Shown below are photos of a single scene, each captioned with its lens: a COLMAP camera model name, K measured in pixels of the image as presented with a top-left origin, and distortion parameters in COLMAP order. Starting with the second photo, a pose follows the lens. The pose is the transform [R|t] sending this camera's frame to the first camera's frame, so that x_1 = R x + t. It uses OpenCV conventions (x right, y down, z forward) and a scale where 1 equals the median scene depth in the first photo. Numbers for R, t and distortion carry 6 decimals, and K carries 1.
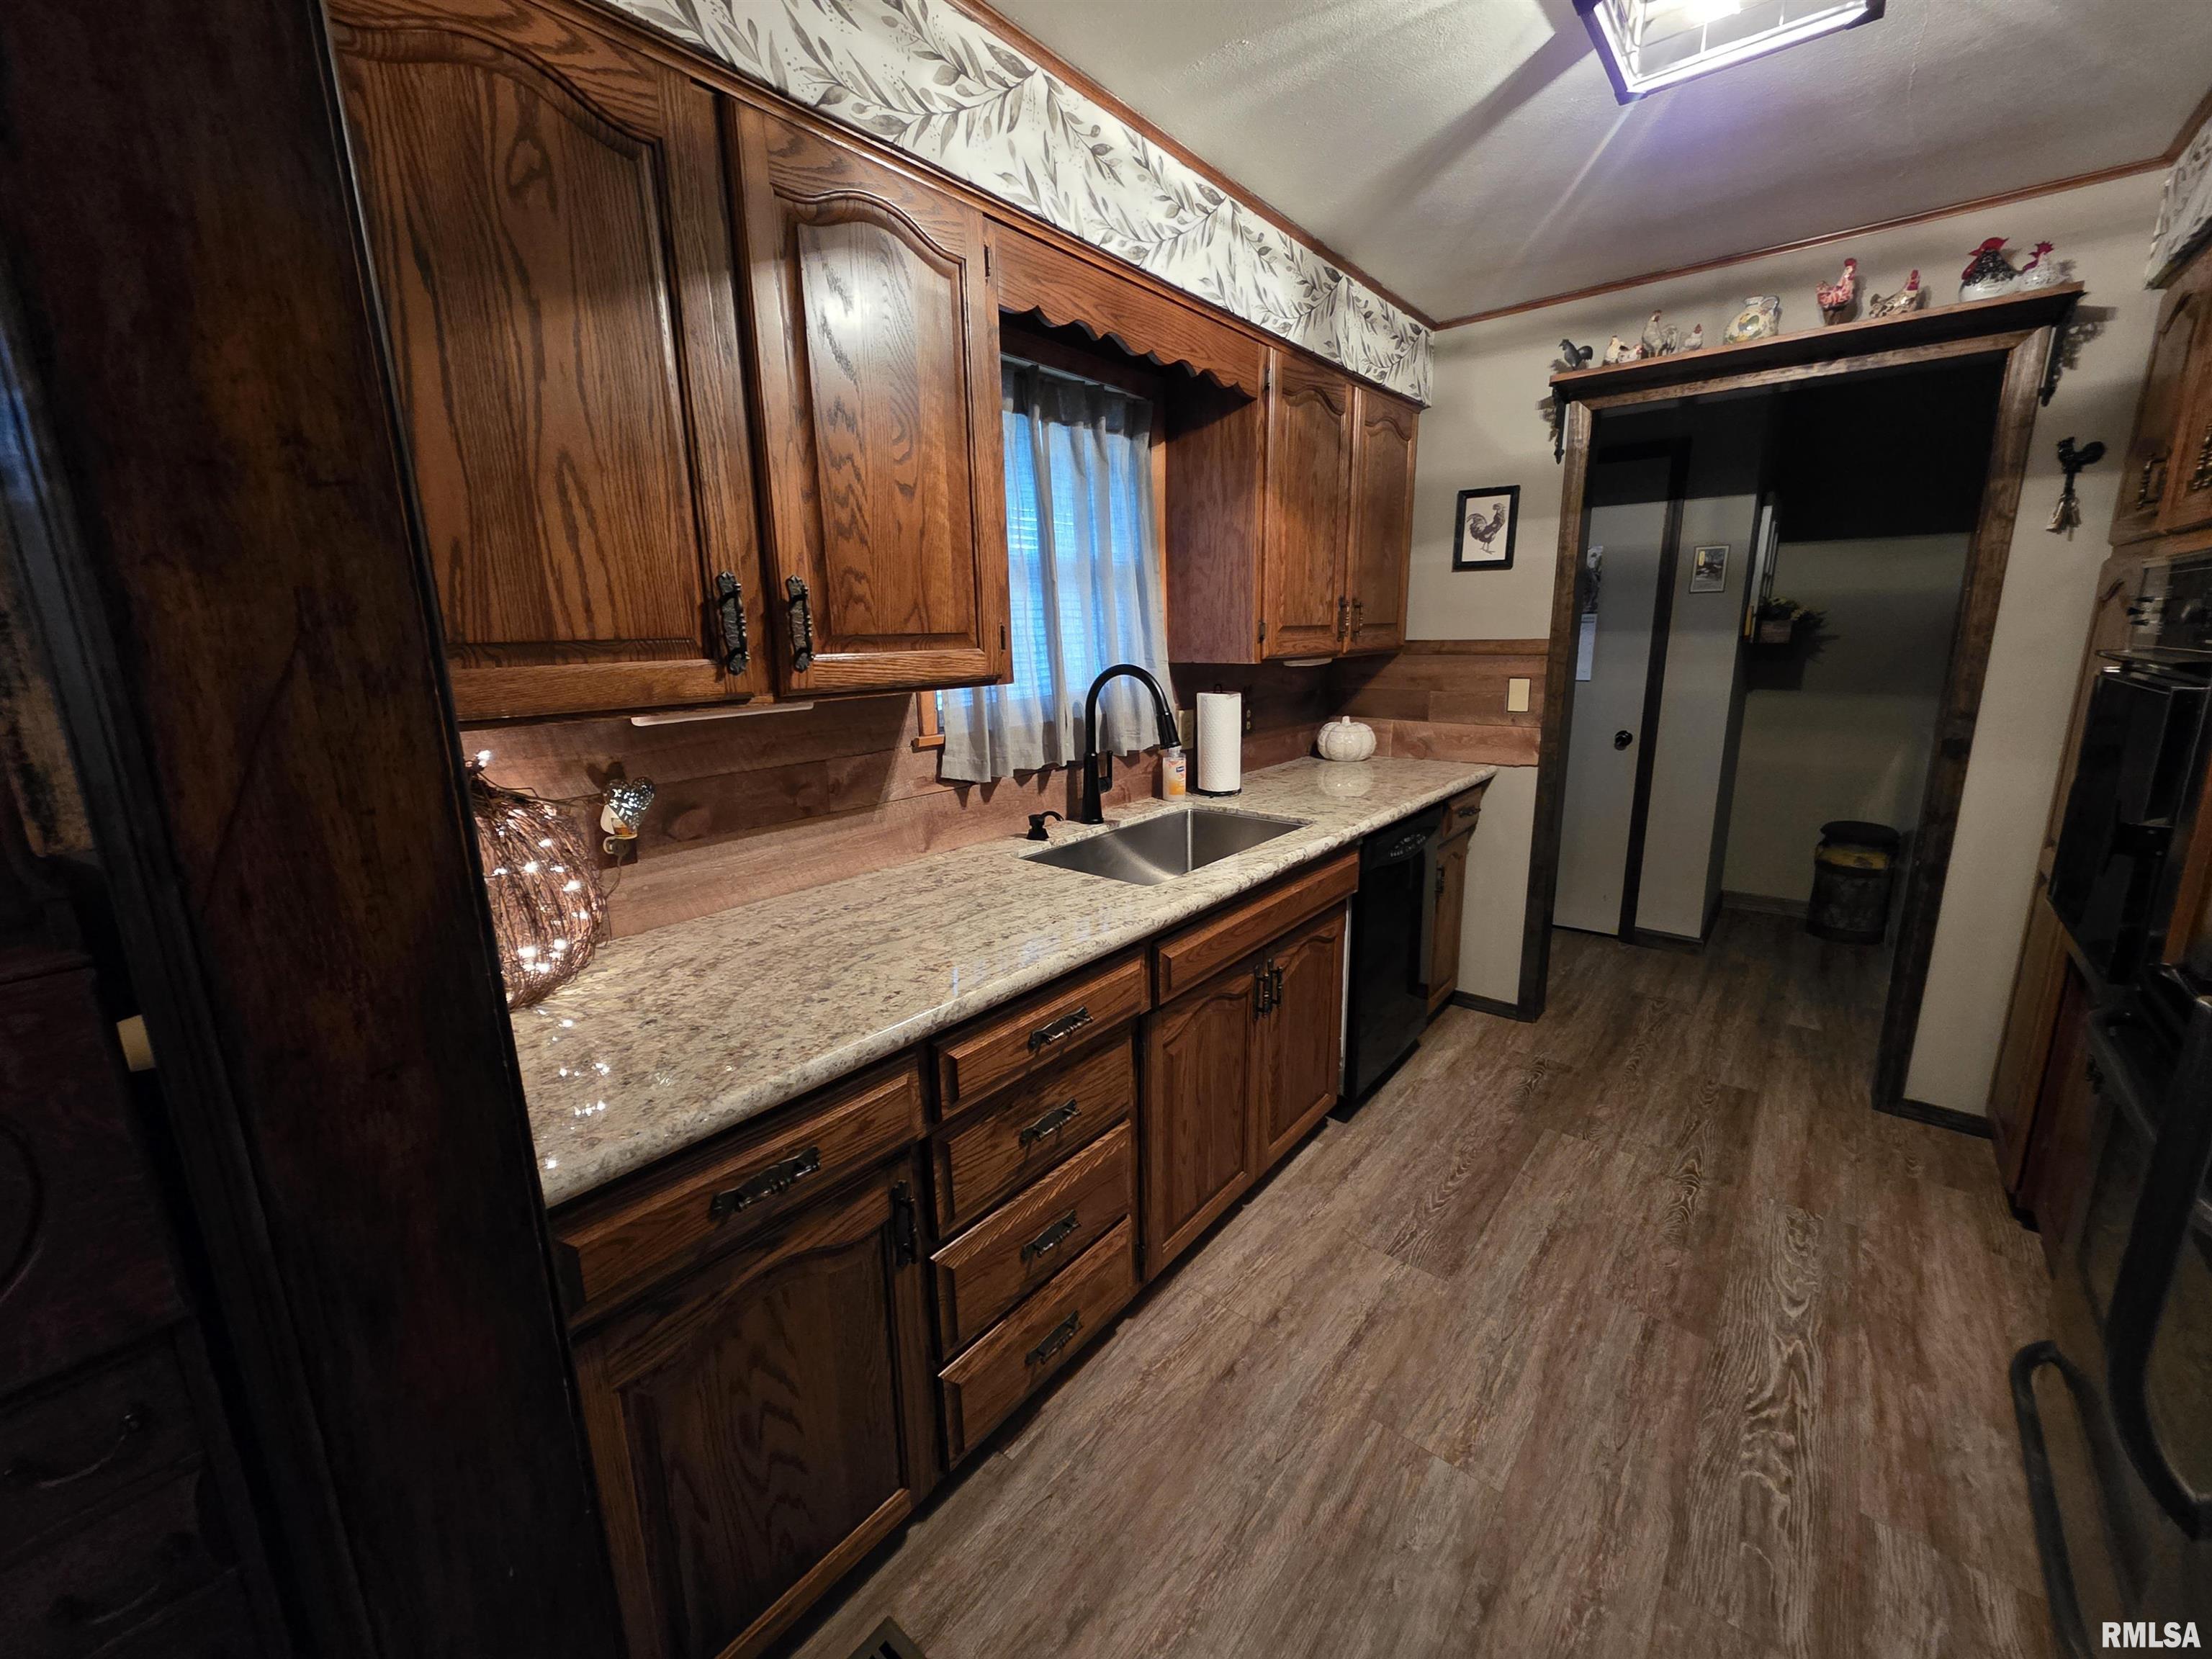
lens RADIAL K [[880.2, 0, 1102.2], [0, 880.2, 828.3], [0, 0, 1]] dist [0.001474, -0.000154]
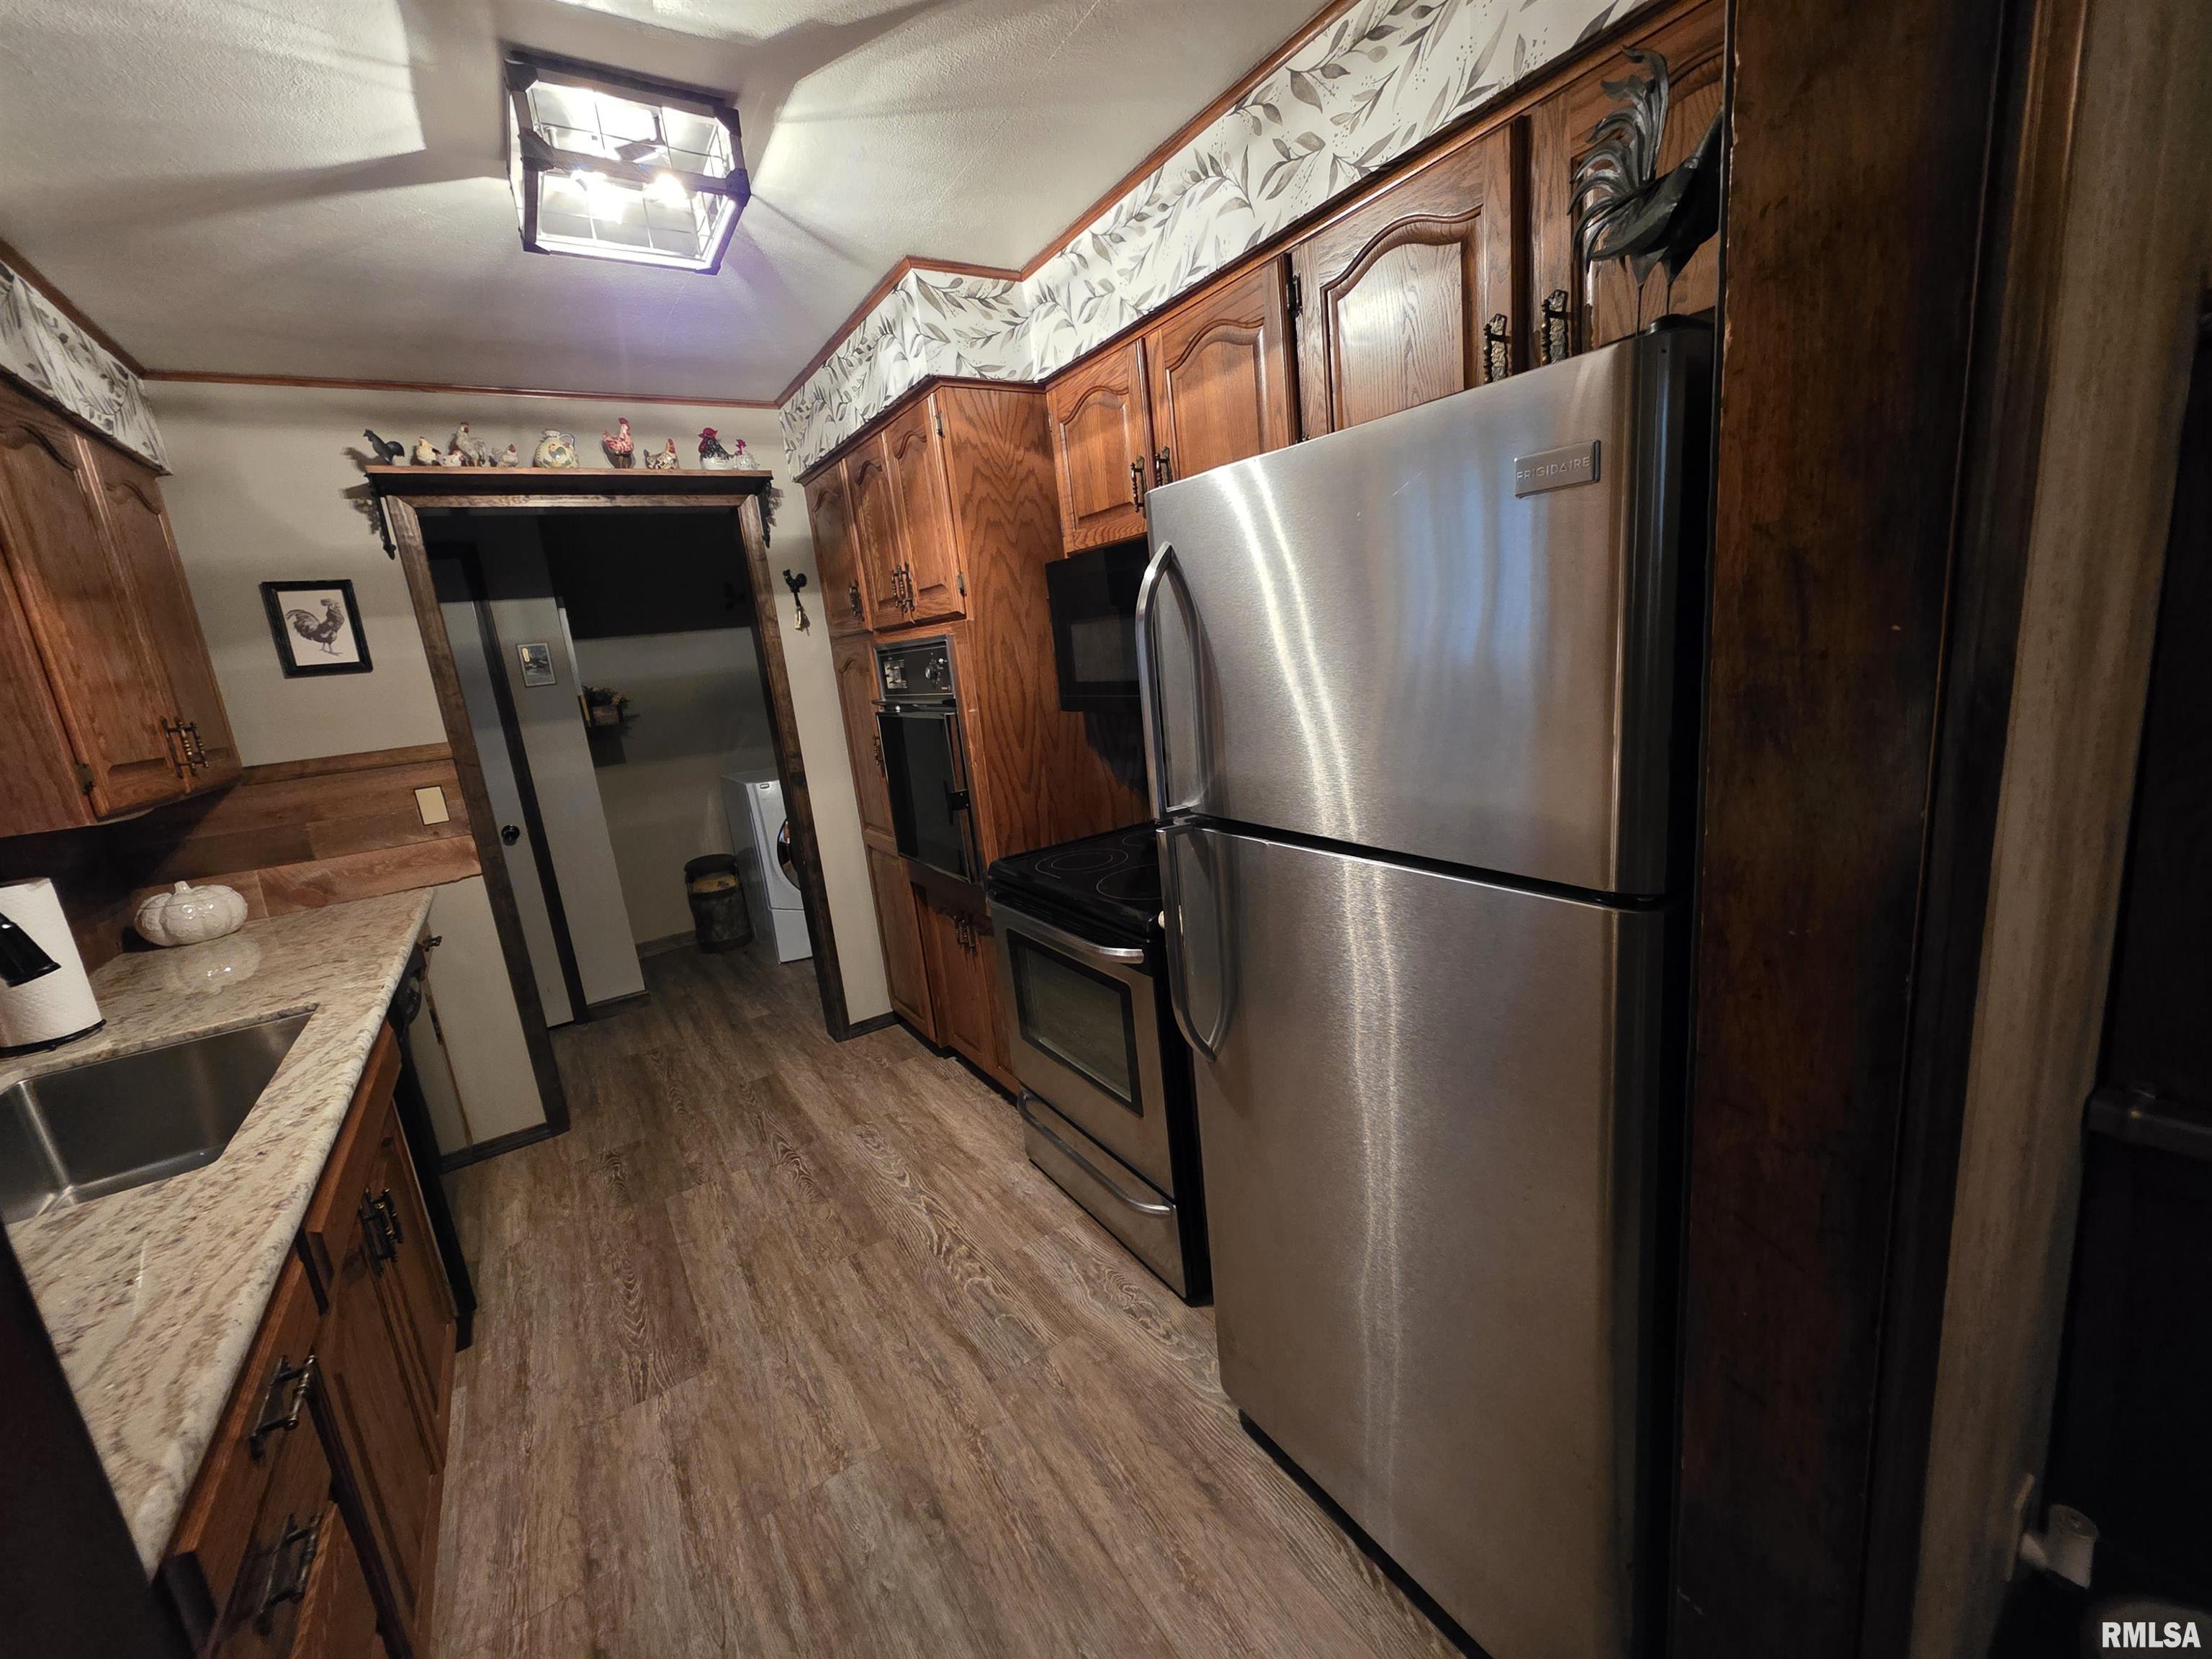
lens RADIAL K [[880.2, 0, 1102.2], [0, 880.2, 828.3], [0, 0, 1]] dist [0.001474, -0.000154]
pose [[0.292563, -0.211412, 0.932583, -0.205936], [0.308094, 0.944088, 0.117367, -0.027736], [-0.905254, 0.252986, 0.341341, 0.086154]]
